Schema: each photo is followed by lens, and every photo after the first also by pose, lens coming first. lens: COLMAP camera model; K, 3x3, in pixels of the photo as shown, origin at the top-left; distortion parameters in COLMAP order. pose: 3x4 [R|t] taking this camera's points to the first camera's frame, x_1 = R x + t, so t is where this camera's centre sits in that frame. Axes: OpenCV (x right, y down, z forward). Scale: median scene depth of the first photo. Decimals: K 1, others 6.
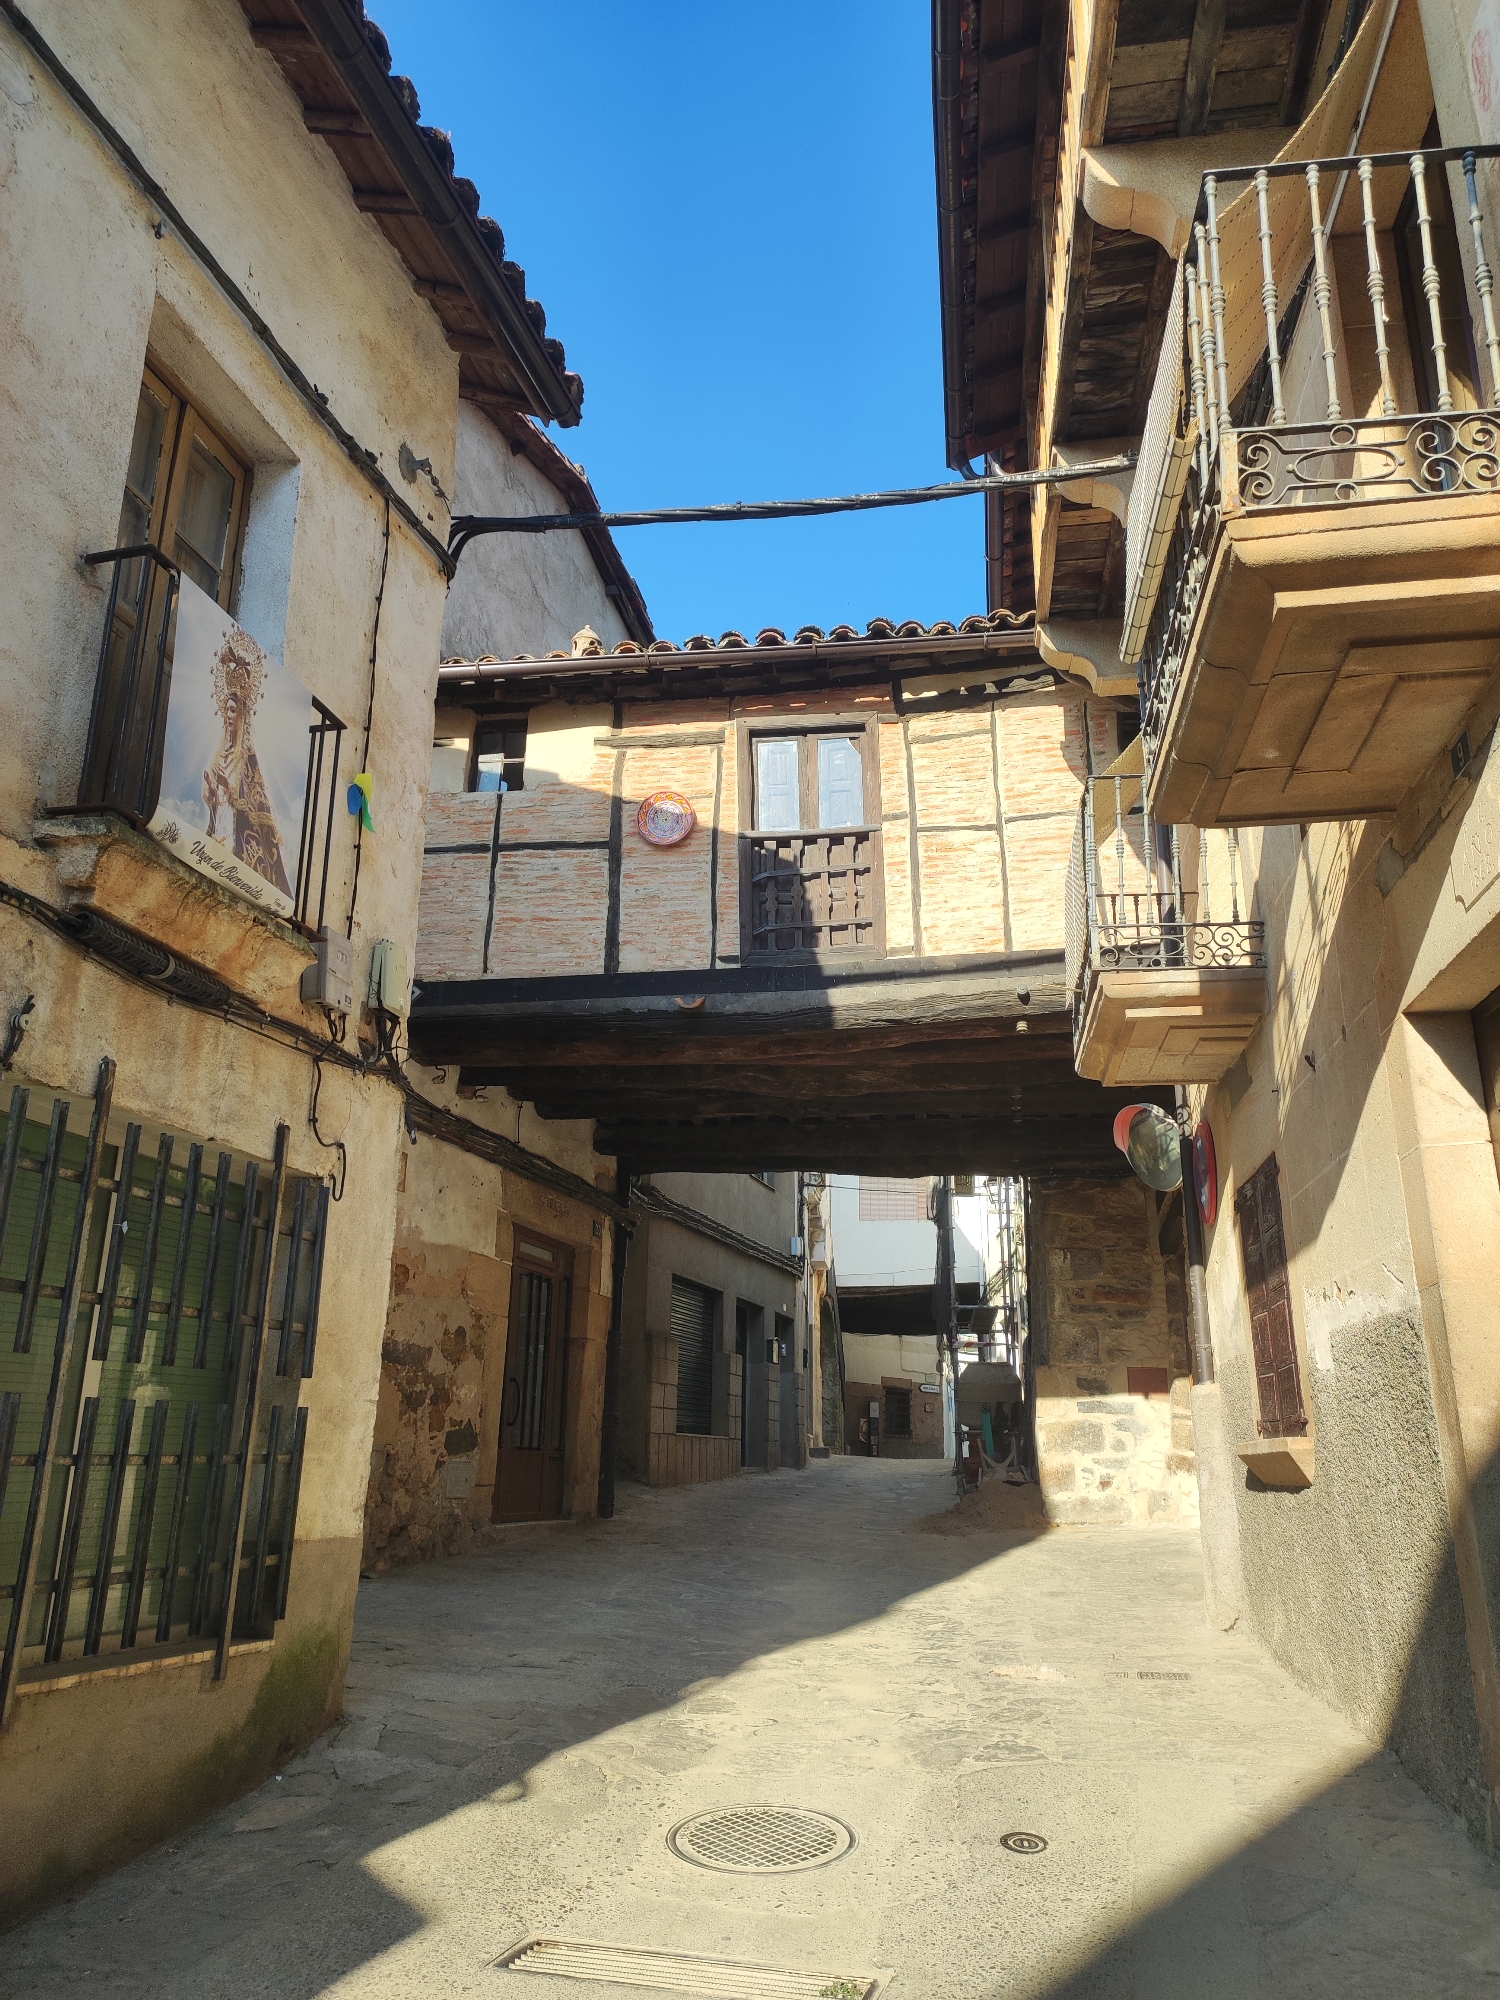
lens RADIAL K [[1429.9, 0, 779.9], [0, 1429.9, 1005.7], [0, 0, 1]] dist [0.056374, -0.044982]
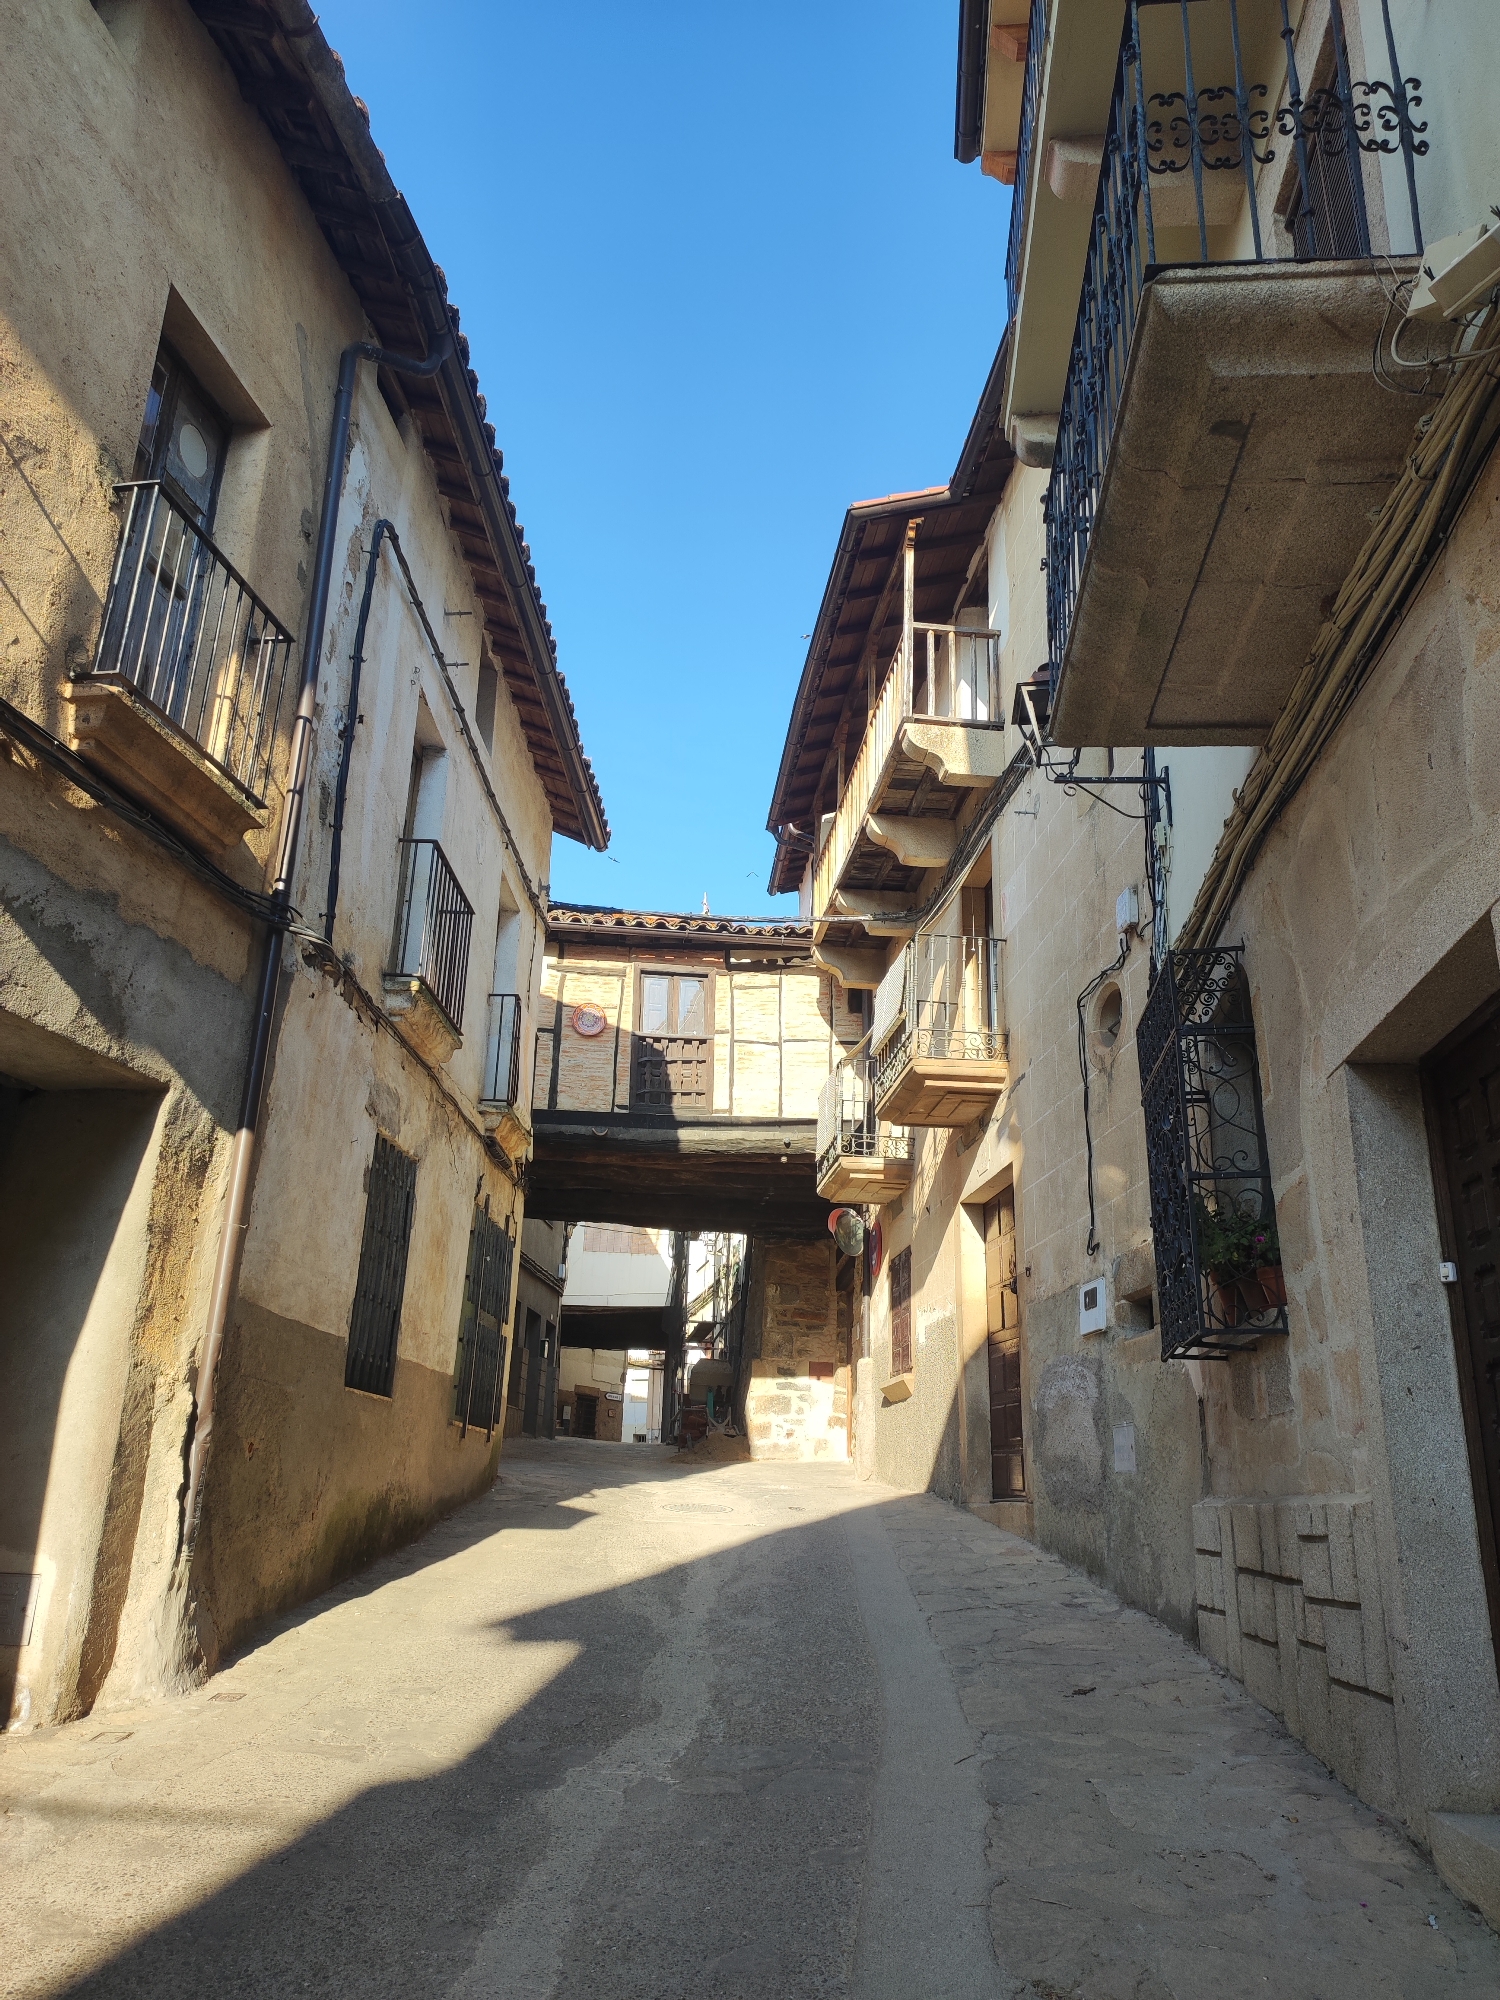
lens RADIAL K [[1429.9, 0, 779.9], [0, 1429.9, 1005.7], [0, 0, 1]] dist [0.056374, -0.044982]
pose [[0.969298, 0.095946, 0.226396, -0.247823], [-0.091702, 0.995358, -0.029215, -0.118175], [-0.228148, 0.007557, 0.973597, -0.710795]]
